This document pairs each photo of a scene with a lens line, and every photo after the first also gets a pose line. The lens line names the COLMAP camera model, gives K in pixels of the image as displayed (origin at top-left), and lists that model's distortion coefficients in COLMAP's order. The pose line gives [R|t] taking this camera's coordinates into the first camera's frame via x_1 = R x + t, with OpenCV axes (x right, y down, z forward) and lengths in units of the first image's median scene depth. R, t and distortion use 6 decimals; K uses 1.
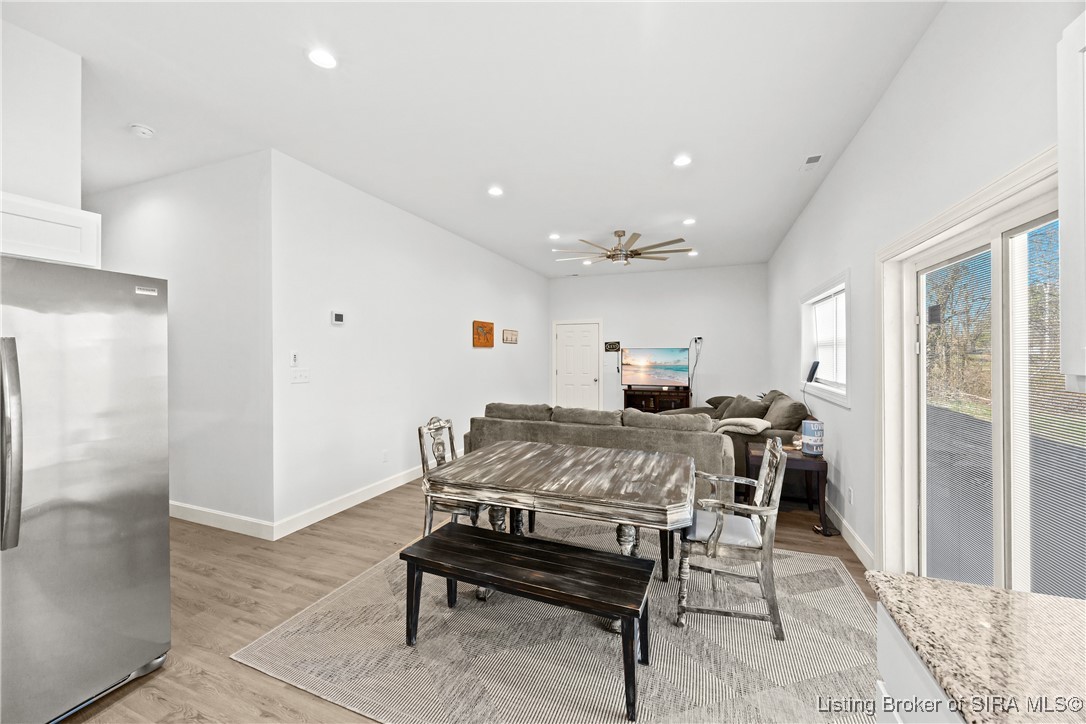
lens RADIAL K [[415.1, 0, 544.2], [0, 415.1, 357.3], [0, 0, 1]] dist [-0.002307, 0.000066]
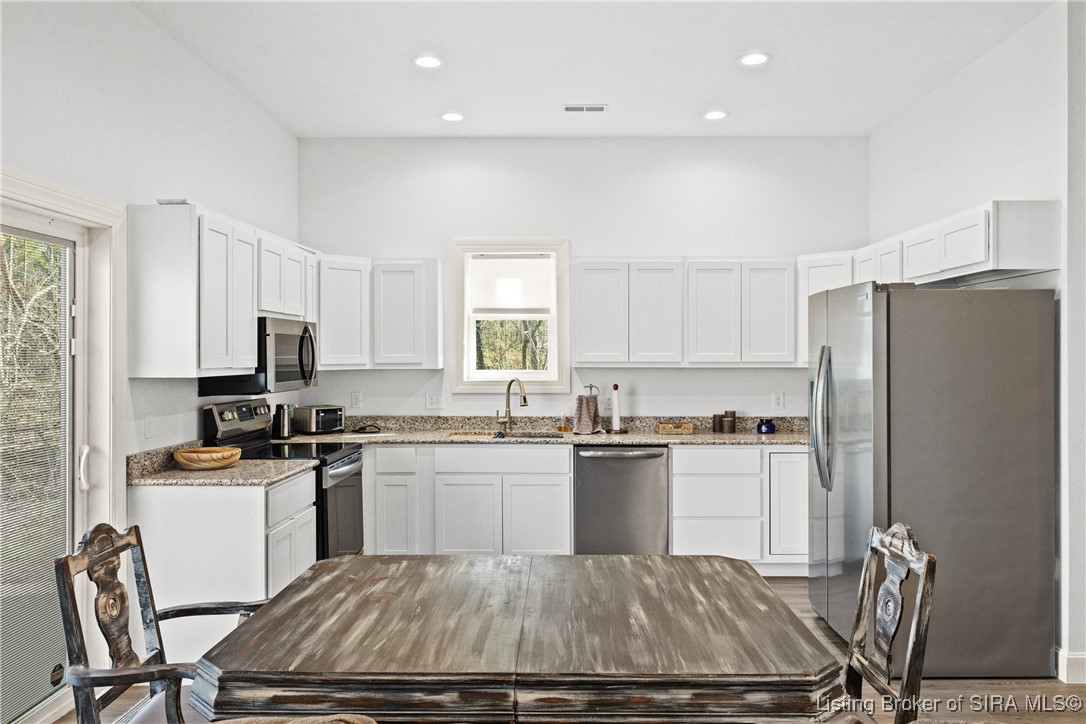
lens RADIAL K [[793.7, 0, 546.0], [0, 793.7, 356.9], [0, 0, 1]] dist [-0.001817, 0.000096]
pose [[-0.937282, 0.002911, -0.348560, 0.109158], [0.002136, 0.999994, 0.002609, -0.004460], [0.348566, 0.001701, -0.937283, 0.592863]]
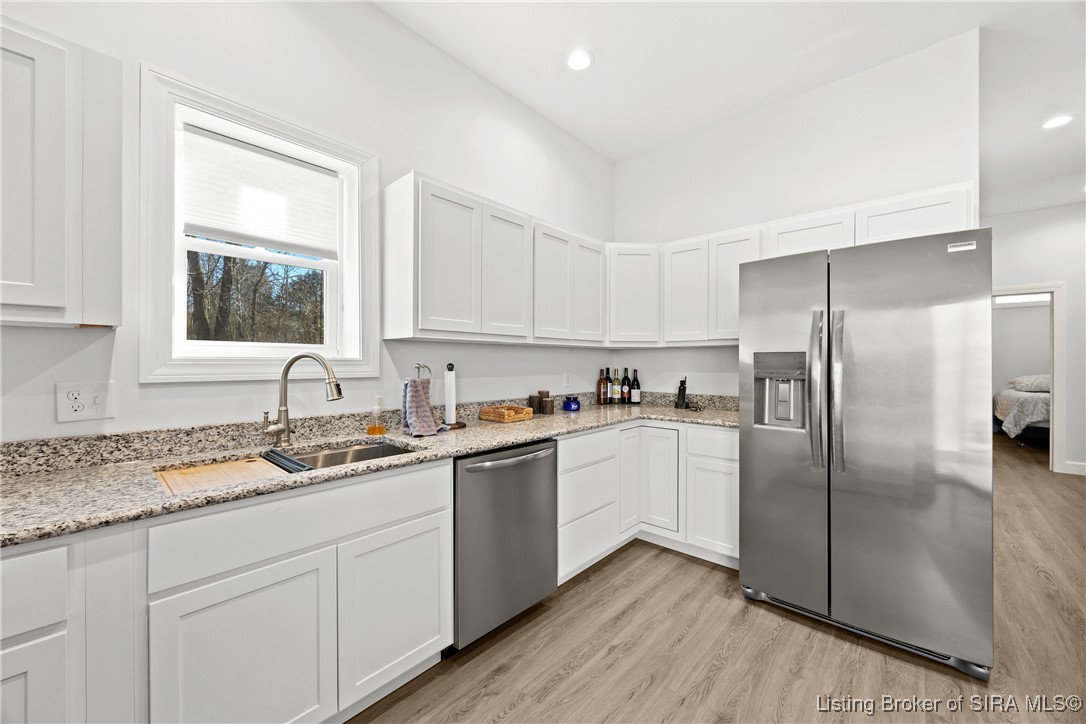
lens RADIAL K [[415.1, 0, 552.5], [0, 415.1, 359.5], [0, 0, 1]] dist [-0.002307, 0.000066]
pose [[-0.347021, -0.003433, -0.937851, 0.042583], [-0.005516, 0.999983, -0.001619, 0.019948], [0.937841, 0.004611, -0.347034, 0.102298]]
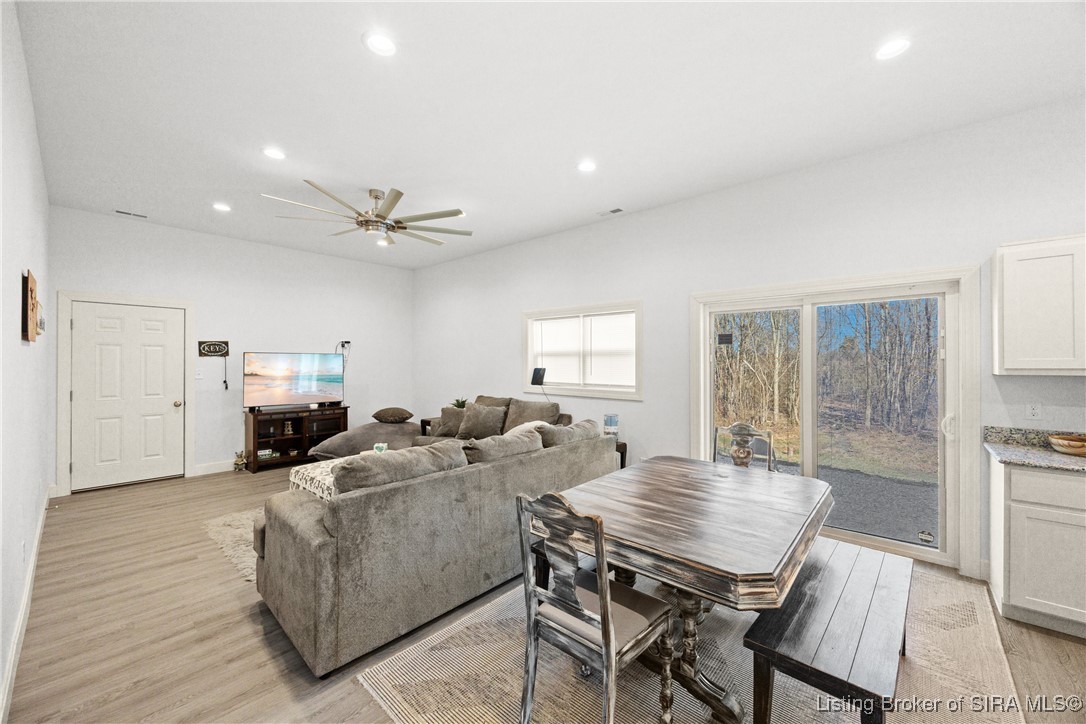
lens RADIAL K [[415.1, 0, 544.8], [0, 415.1, 359.7], [0, 0, 1]] dist [-0.002307, 0.000066]
pose [[0.349239, 0.007076, 0.937007, -0.279431], [0.002599, 0.999960, -0.008520, -0.002445], [-0.937030, 0.005411, 0.349207, 0.337862]]
